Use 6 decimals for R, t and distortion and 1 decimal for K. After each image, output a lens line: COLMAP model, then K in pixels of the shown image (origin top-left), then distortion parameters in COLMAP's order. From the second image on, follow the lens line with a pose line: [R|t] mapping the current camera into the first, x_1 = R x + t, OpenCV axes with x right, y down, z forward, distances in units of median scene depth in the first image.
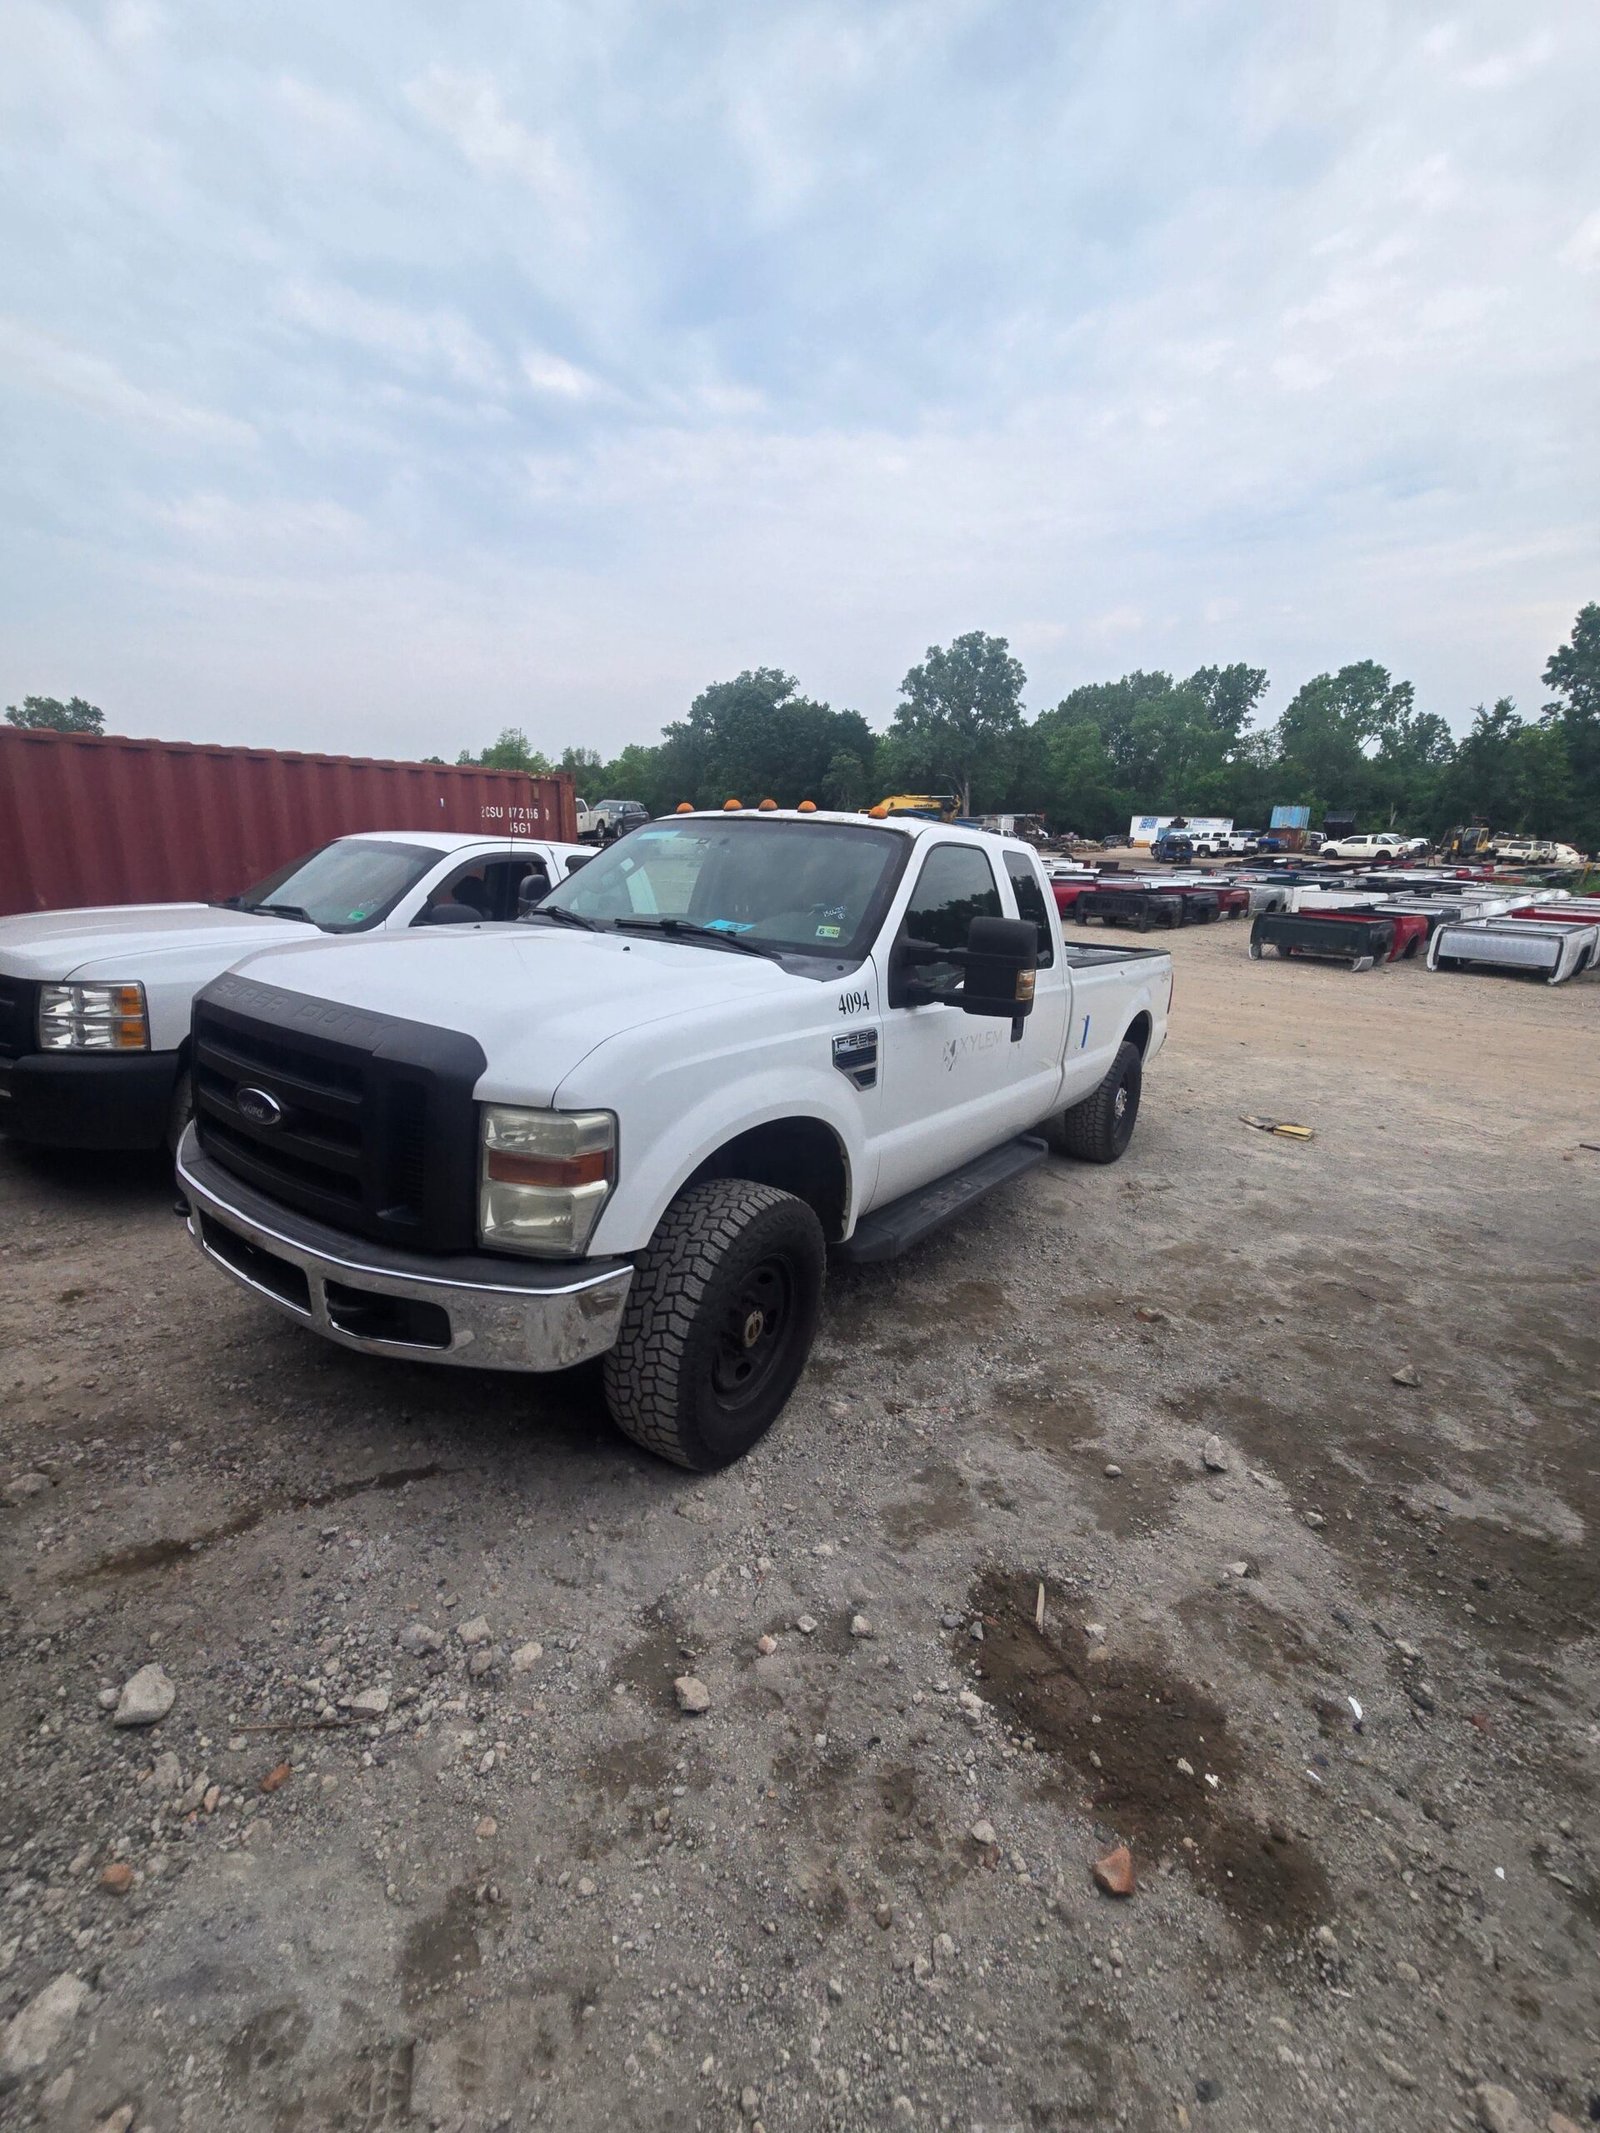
lens RADIAL K [[876.3, 0, 796.3], [0, 876.3, 1064.7], [0, 0, 1]] dist [0.003766, -0.000857]
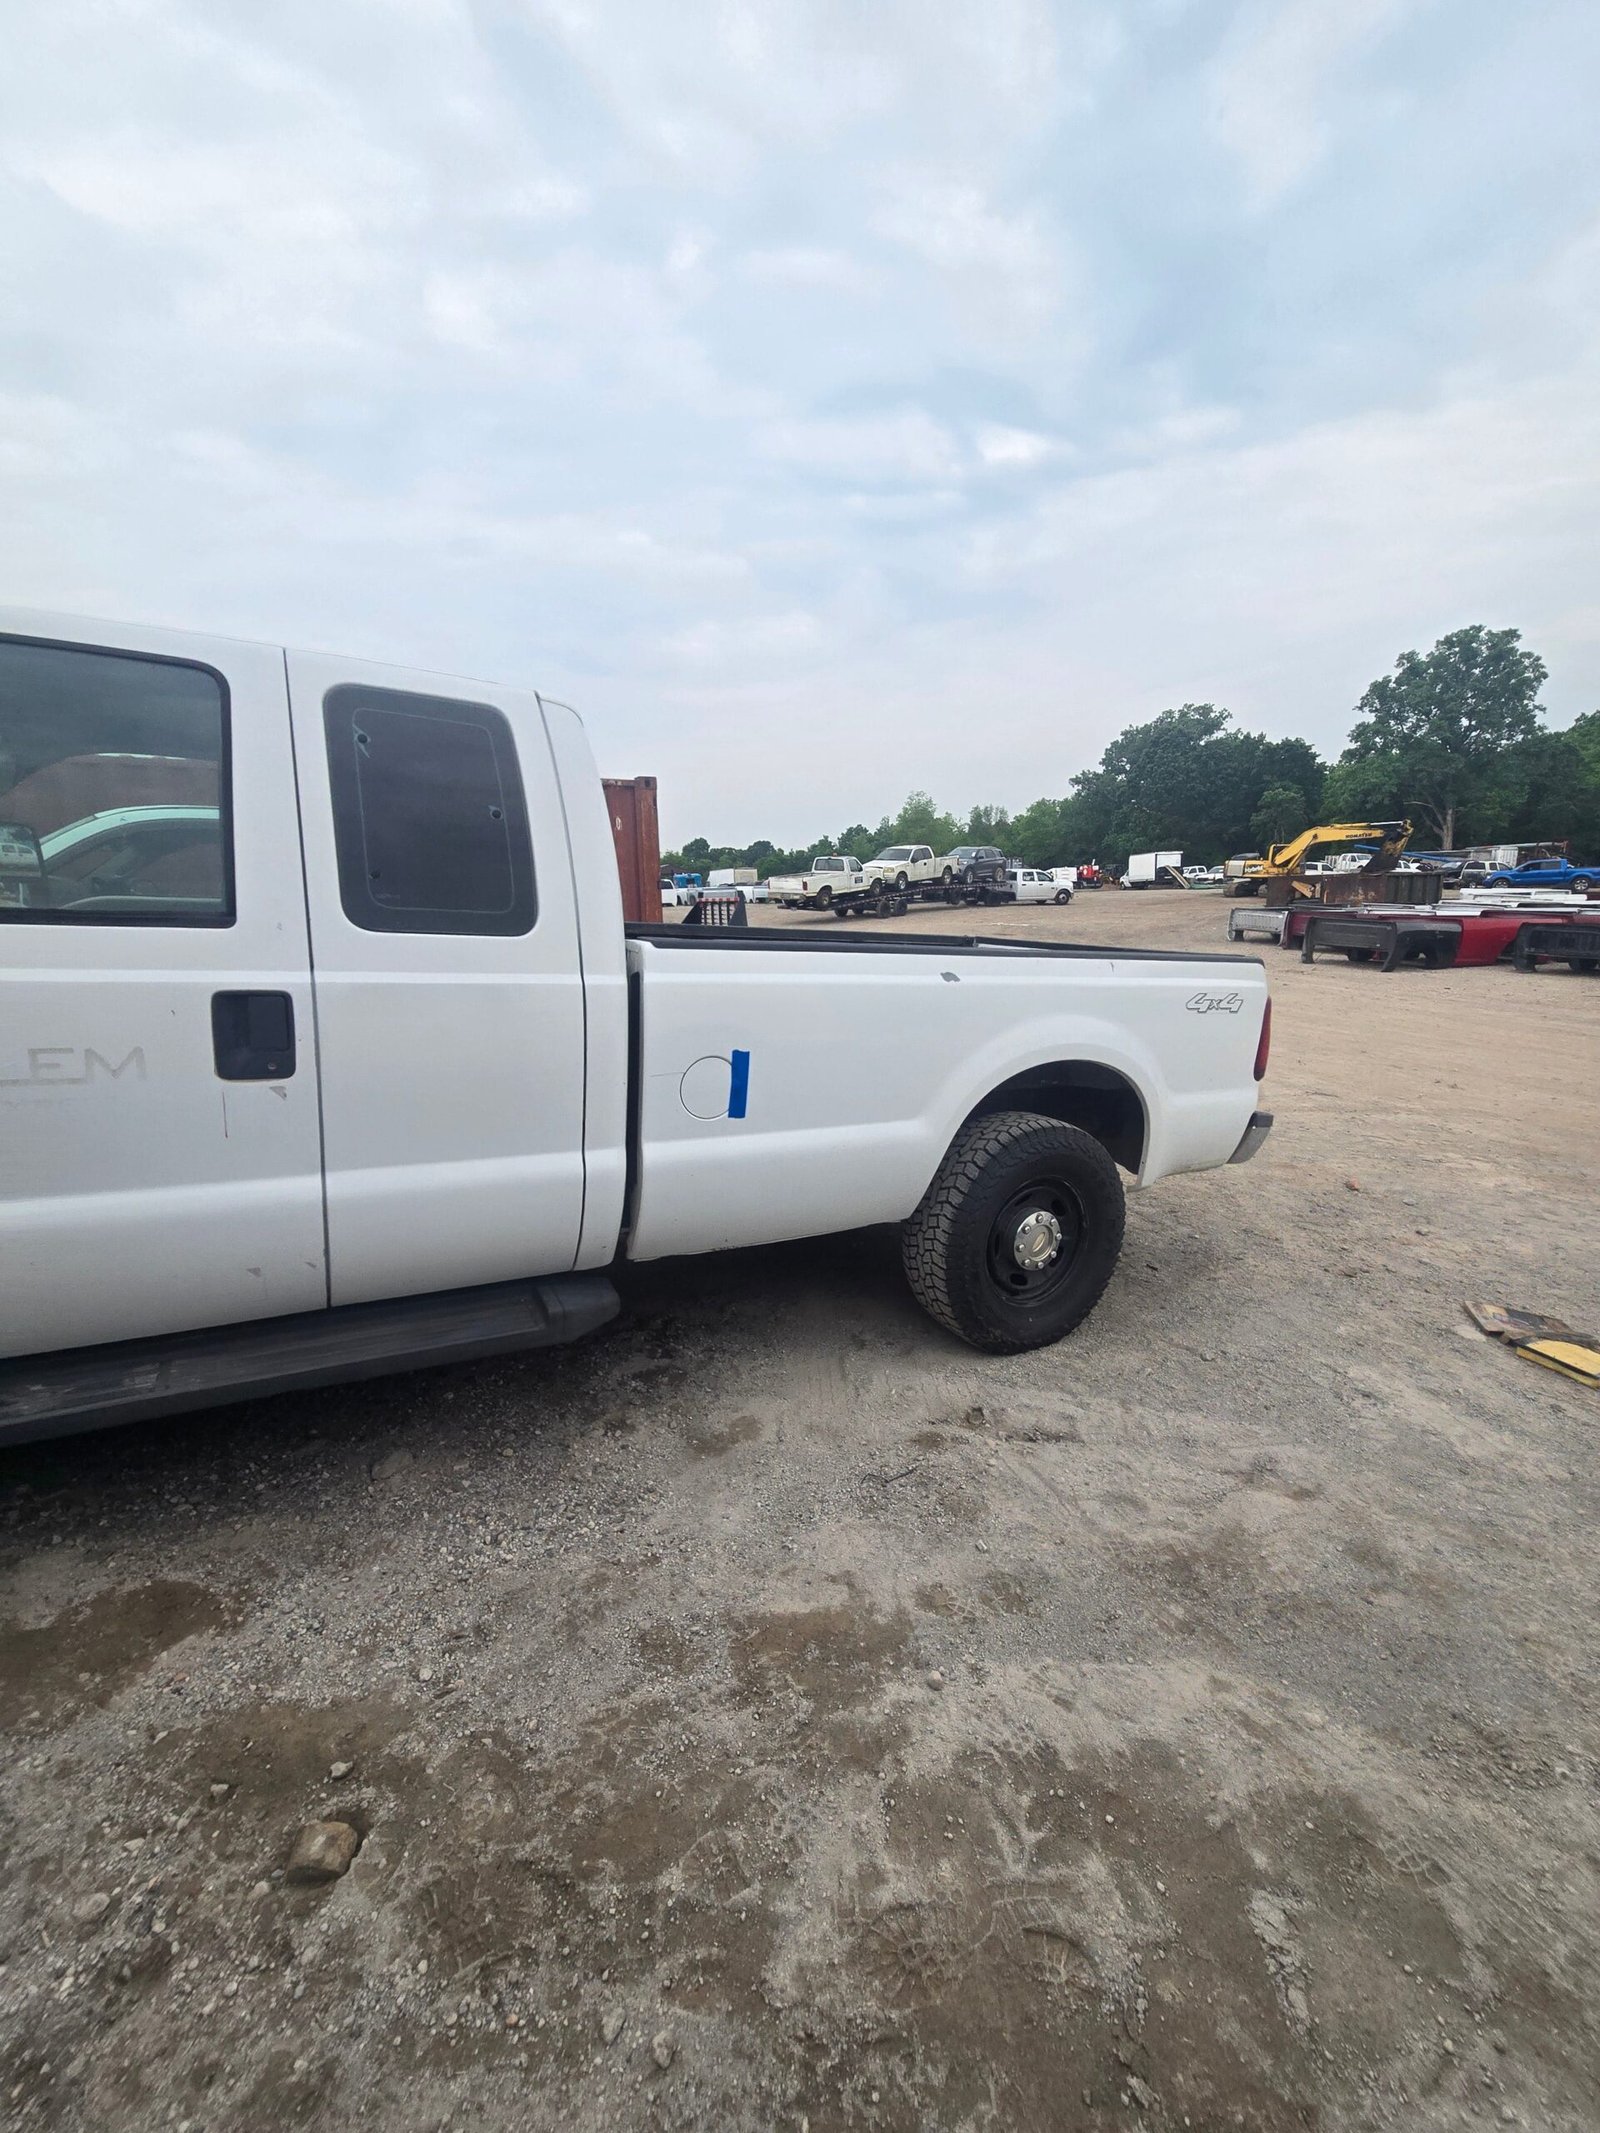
lens RADIAL K [[876.3, 0, 796.4], [0, 876.3, 1062.7], [0, 0, 1]] dist [0.003766, -0.000857]
pose [[0.895376, 0.053952, -0.442031, 0.169824], [-0.082667, 0.995518, -0.045941, -0.008965], [0.437571, 0.077676, 0.895823, 0.173535]]
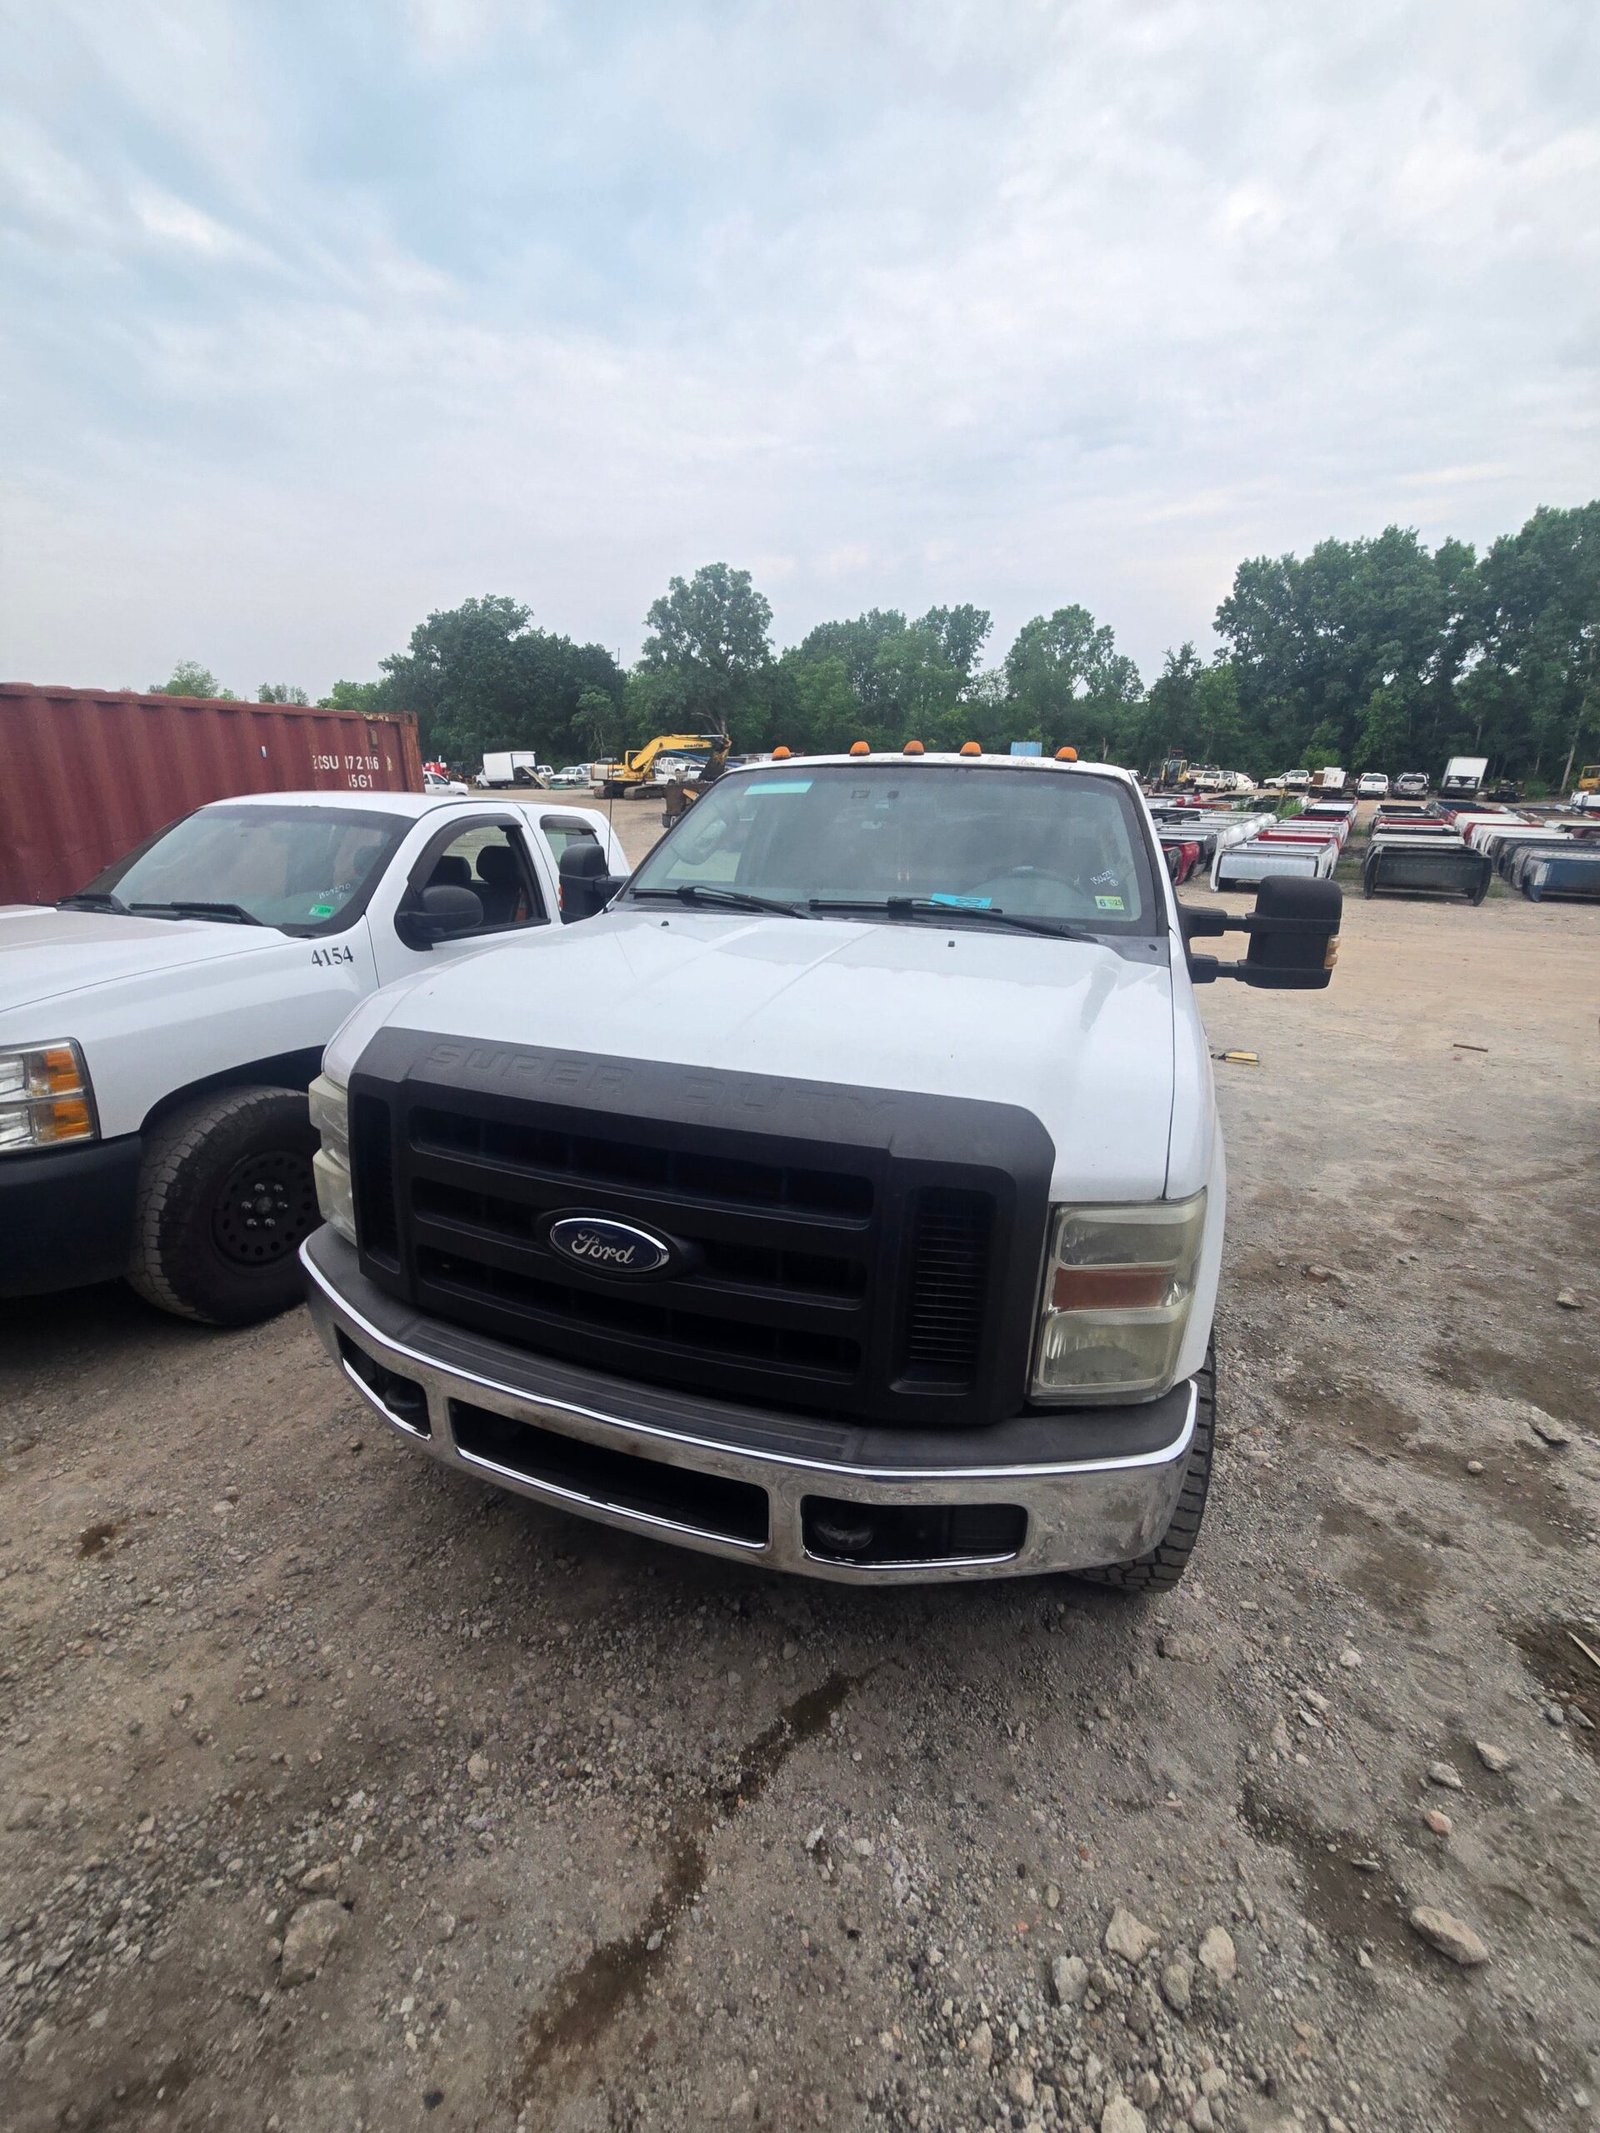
lens RADIAL K [[876.3, 0, 800.1], [0, 876.3, 1070.8], [0, 0, 1]] dist [0.003766, -0.000857]
pose [[0.961669, -0.108104, 0.252005, -0.088741], [0.090983, 0.992741, 0.078662, -0.016372], [-0.258680, -0.052719, 0.964524, 0.050794]]
